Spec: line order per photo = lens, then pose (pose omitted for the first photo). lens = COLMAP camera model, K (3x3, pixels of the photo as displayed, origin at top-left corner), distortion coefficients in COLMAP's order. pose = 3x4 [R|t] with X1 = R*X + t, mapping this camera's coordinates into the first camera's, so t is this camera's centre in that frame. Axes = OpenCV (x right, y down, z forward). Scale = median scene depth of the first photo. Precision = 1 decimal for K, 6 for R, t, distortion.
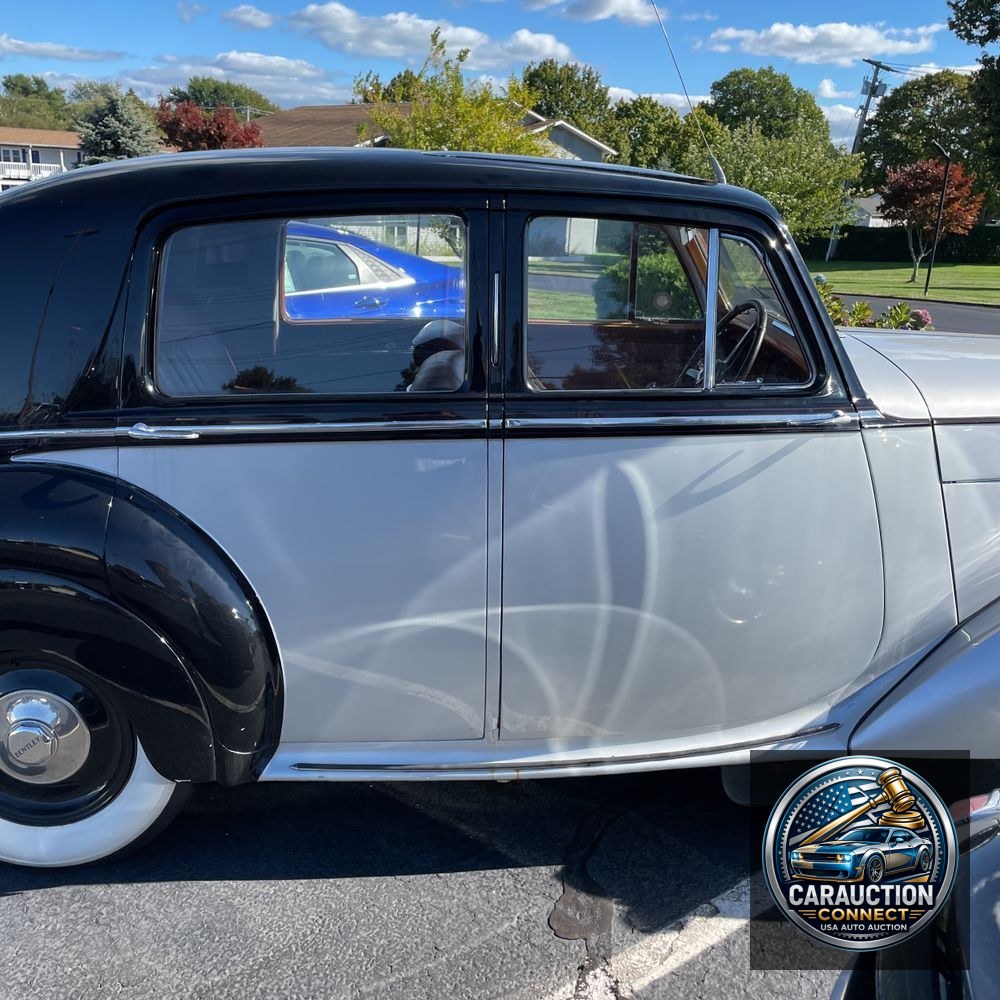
lens RADIAL K [[1002.4, 0, 524.0], [0, 1002.4, 505.8], [0, 0, 1]] dist [0.074132, -0.099716]
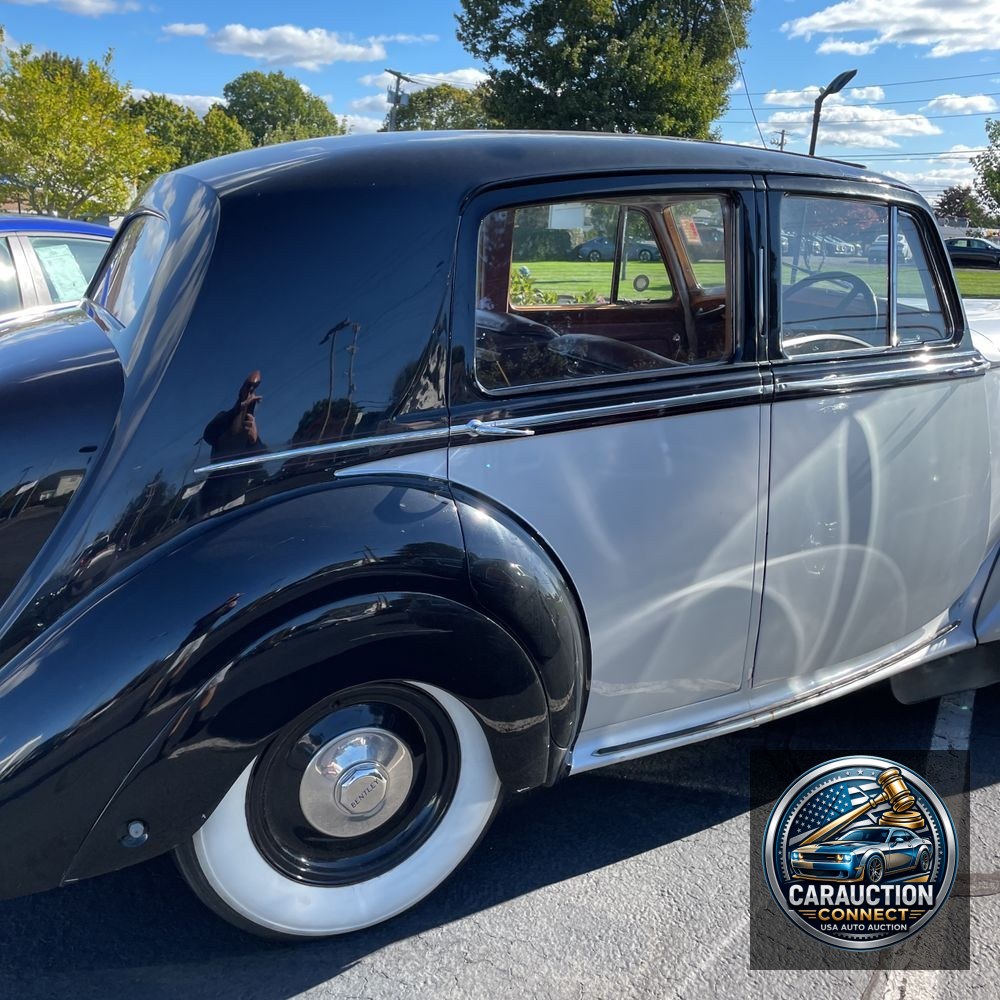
lens RADIAL K [[989.0, 0, 495.9], [0, 989.0, 491.6], [0, 0, 1]] dist [0.061864, -0.083574]
pose [[0.906870, -0.121170, 0.403613, -0.044203], [0.125438, 0.991973, 0.015959, -0.001607], [-0.402307, 0.036156, 0.914790, 0.009022]]
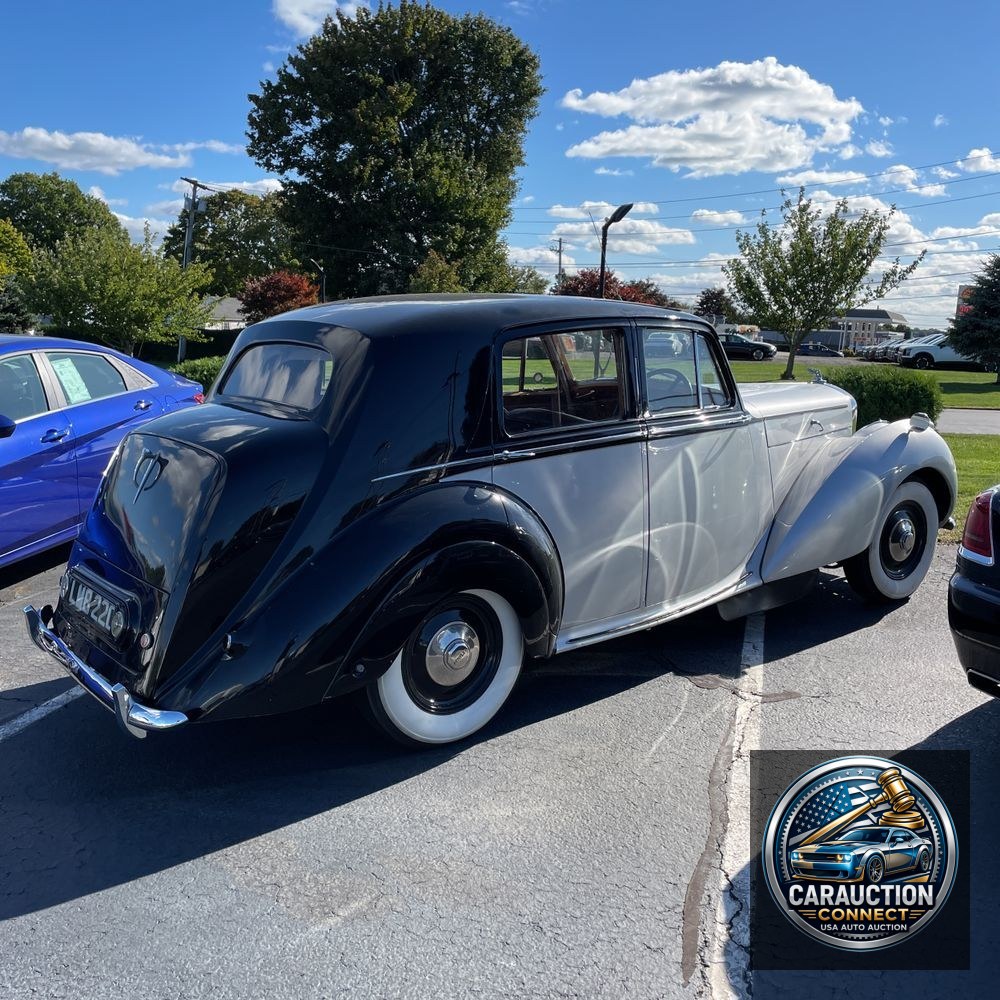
lens RADIAL K [[997.8, 0, 497.2], [0, 997.8, 488.4], [0, 0, 1]] dist [0.096283, -0.139146]
pose [[0.799240, -0.120615, 0.588784, -0.084965], [0.184116, 0.981691, -0.048823, 0.003911], [-0.572115, 0.147426, 0.806814, -0.023293]]
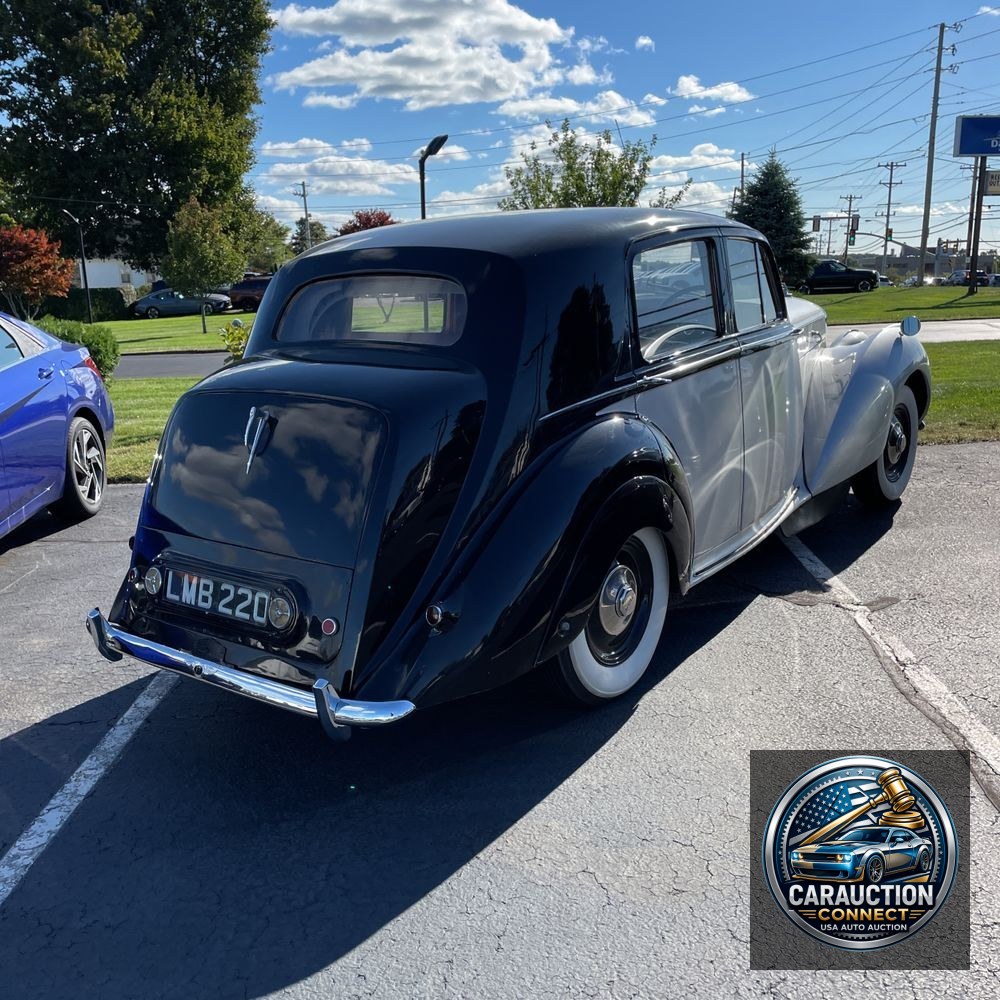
lens RADIAL K [[1006.5, 0, 481.8], [0, 1006.5, 497.5], [0, 0, 1]] dist [0.126013, -0.180914]
pose [[0.626425, -0.229709, 0.744866, -0.107075], [0.281105, 0.957862, 0.058988, -0.003827], [-0.727029, 0.172434, 0.664601, 0.008560]]
